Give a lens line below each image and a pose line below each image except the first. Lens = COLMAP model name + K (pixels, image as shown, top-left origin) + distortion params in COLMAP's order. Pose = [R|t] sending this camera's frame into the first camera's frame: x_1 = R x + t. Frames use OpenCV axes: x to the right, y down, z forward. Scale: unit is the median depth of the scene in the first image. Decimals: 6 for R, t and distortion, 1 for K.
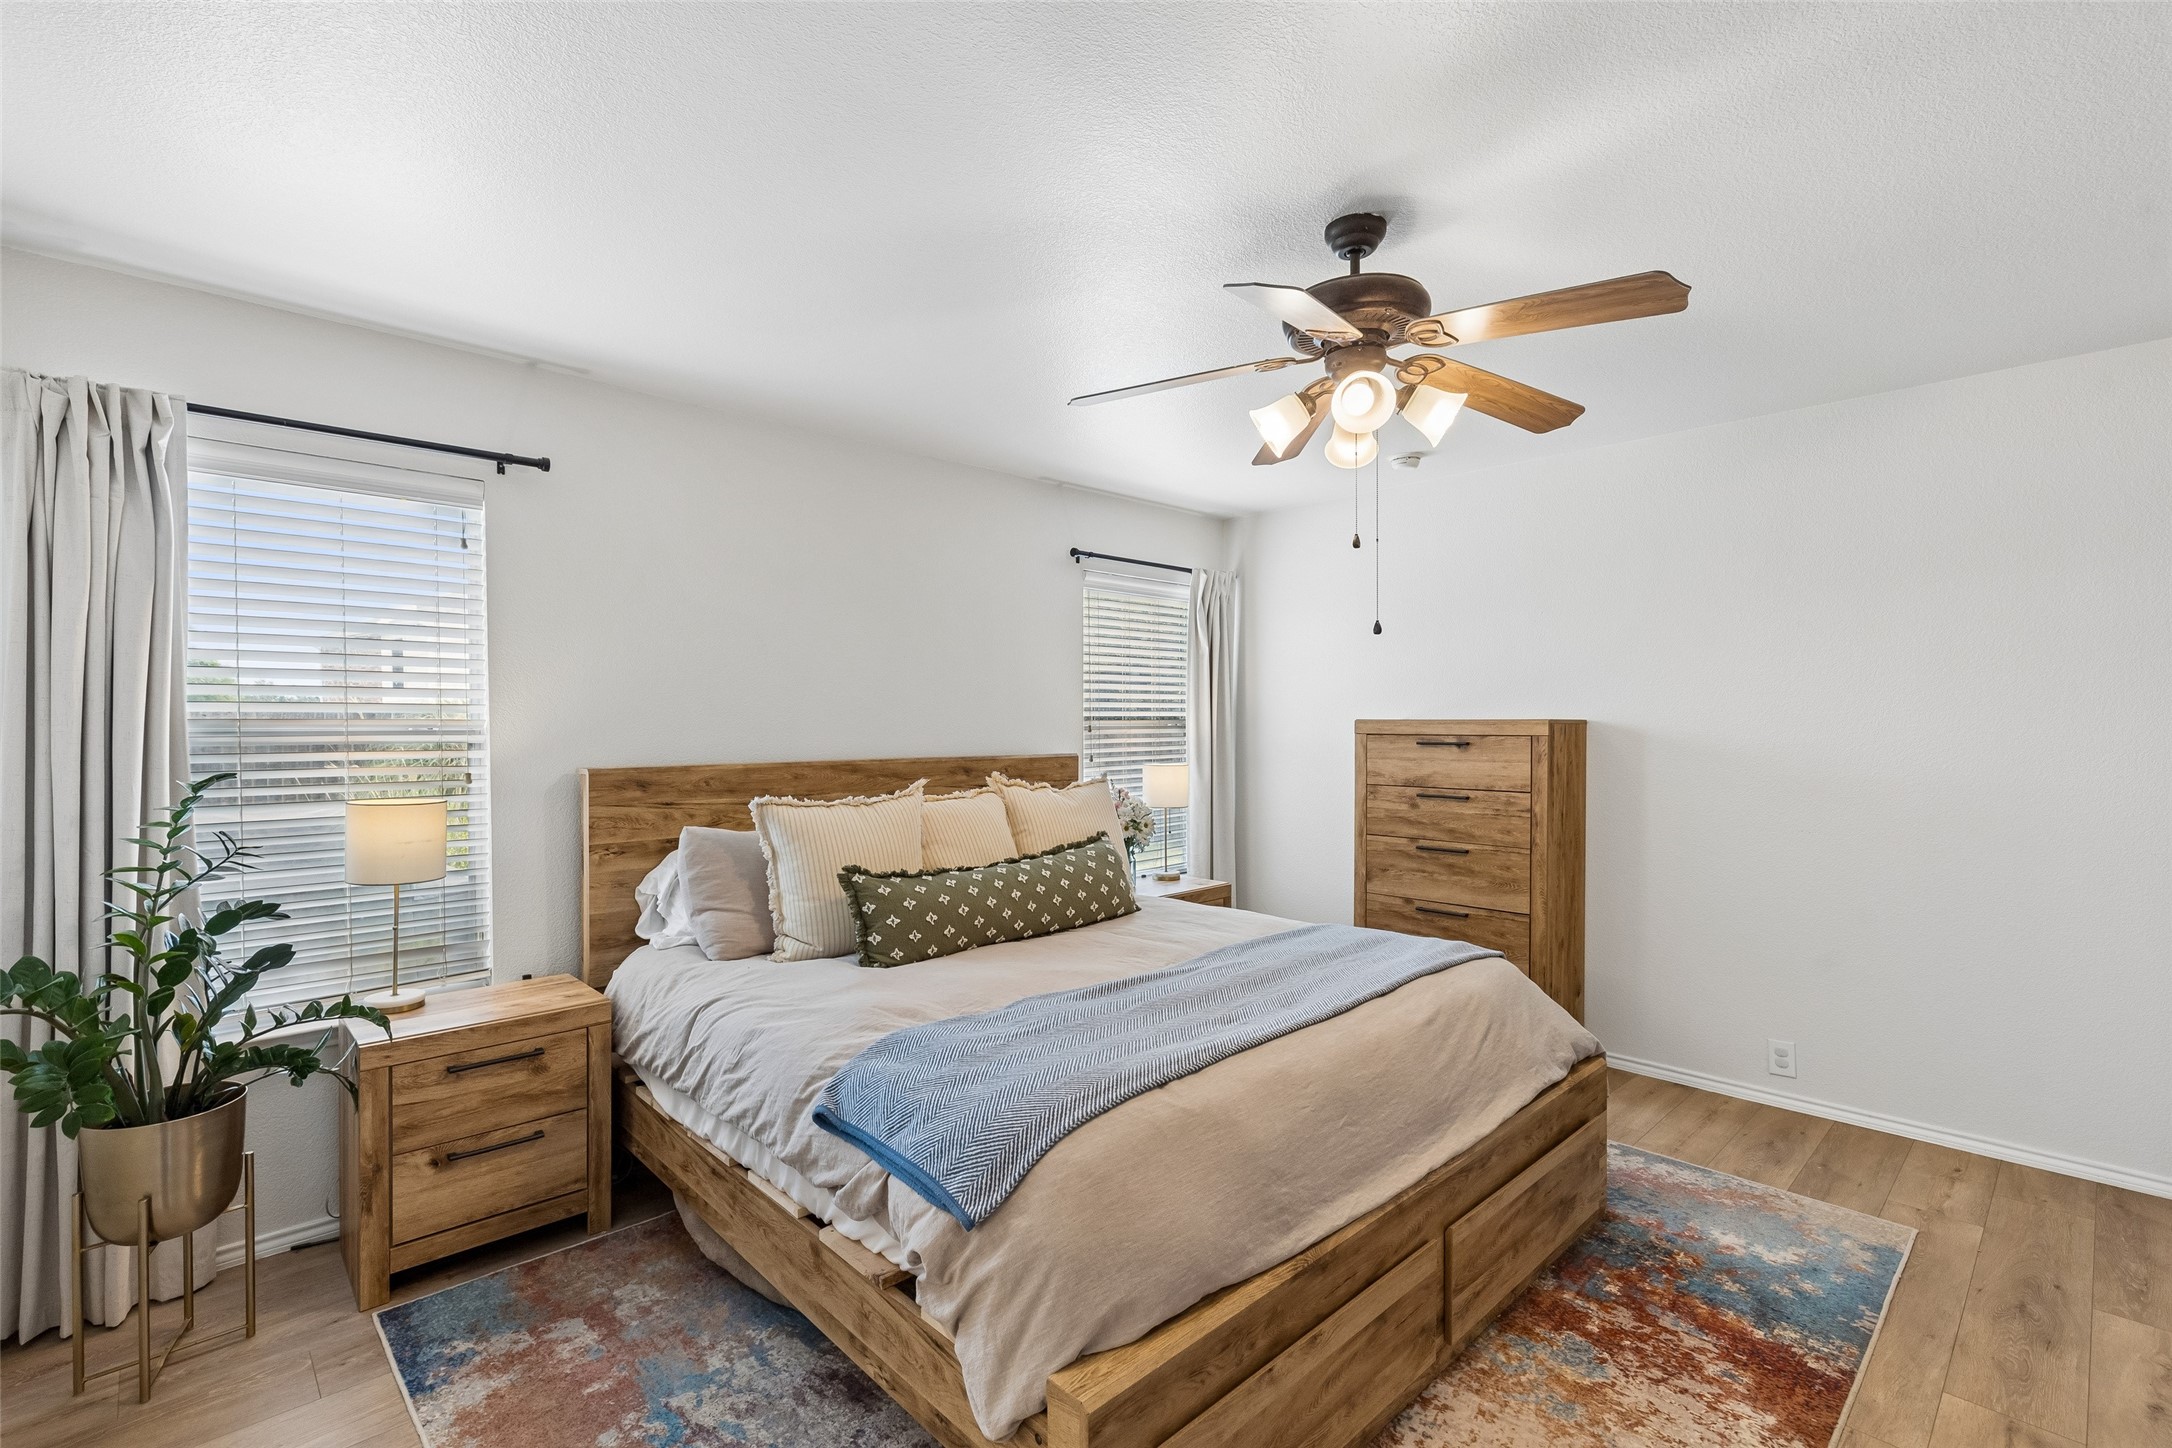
lens RADIAL K [[990.3, 0, 1070.3], [0, 990.3, 729.2], [0, 0, 1]] dist [0.010063, -0.002787]
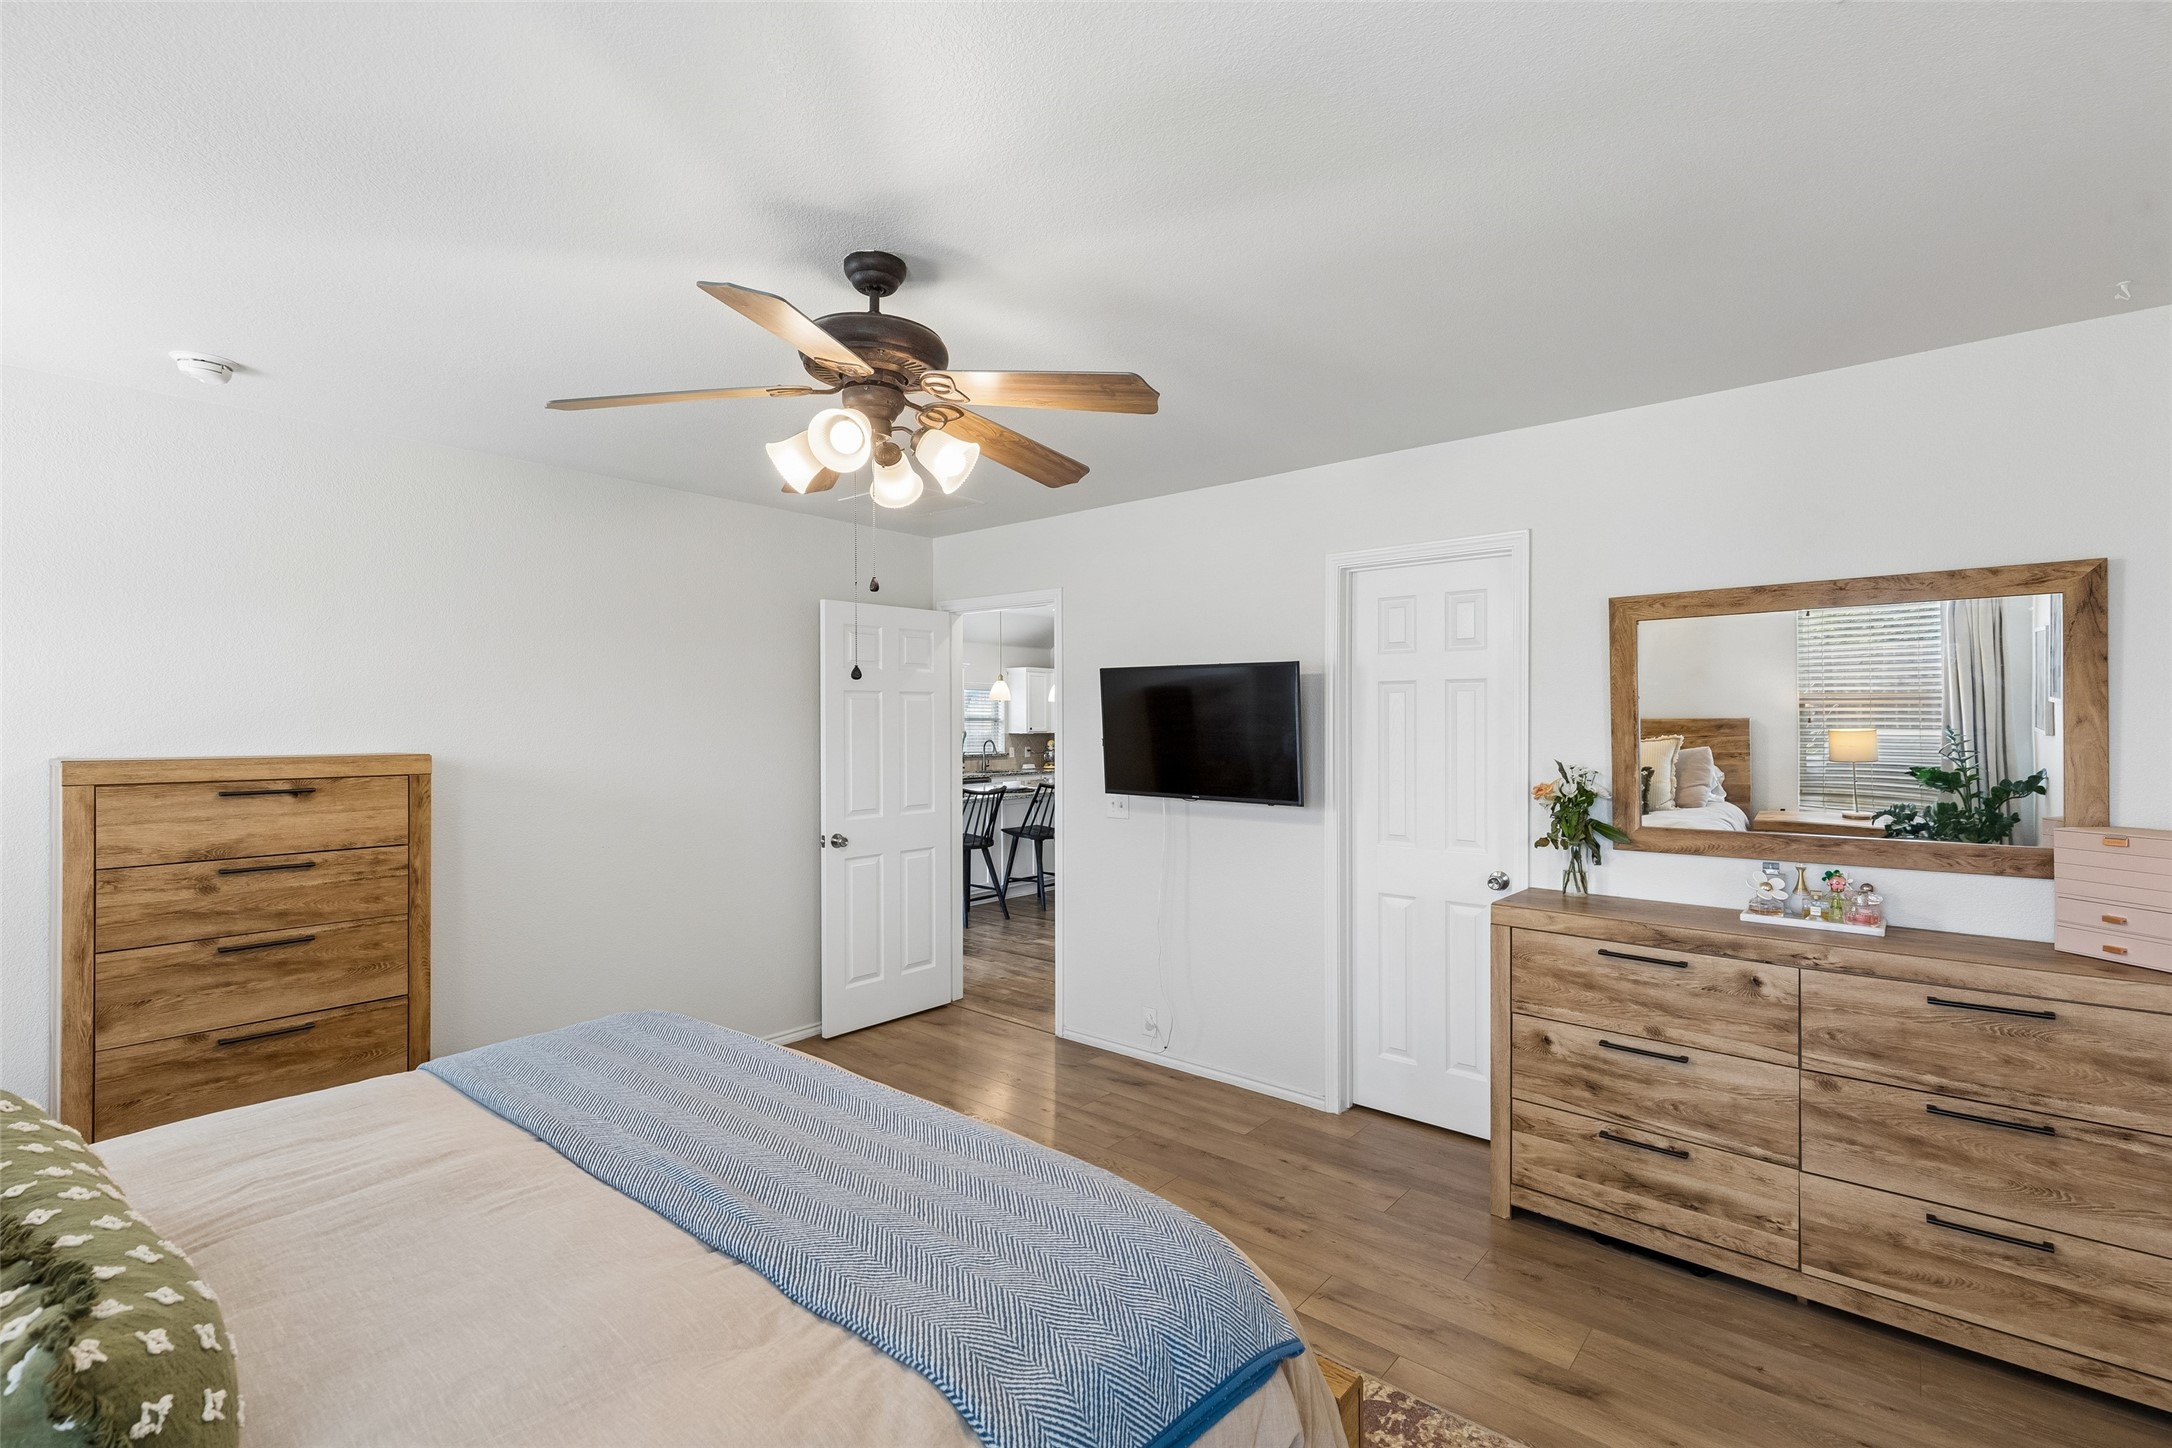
lens RADIAL K [[990.3, 0, 1078.1], [0, 990.3, 722.8], [0, 0, 1]] dist [0.010063, -0.002787]
pose [[-0.131314, 0.004241, 0.991332, -0.391790], [0.007891, 0.999964, -0.003233, -0.027348], [-0.991309, 0.007398, -0.131343, 0.518204]]
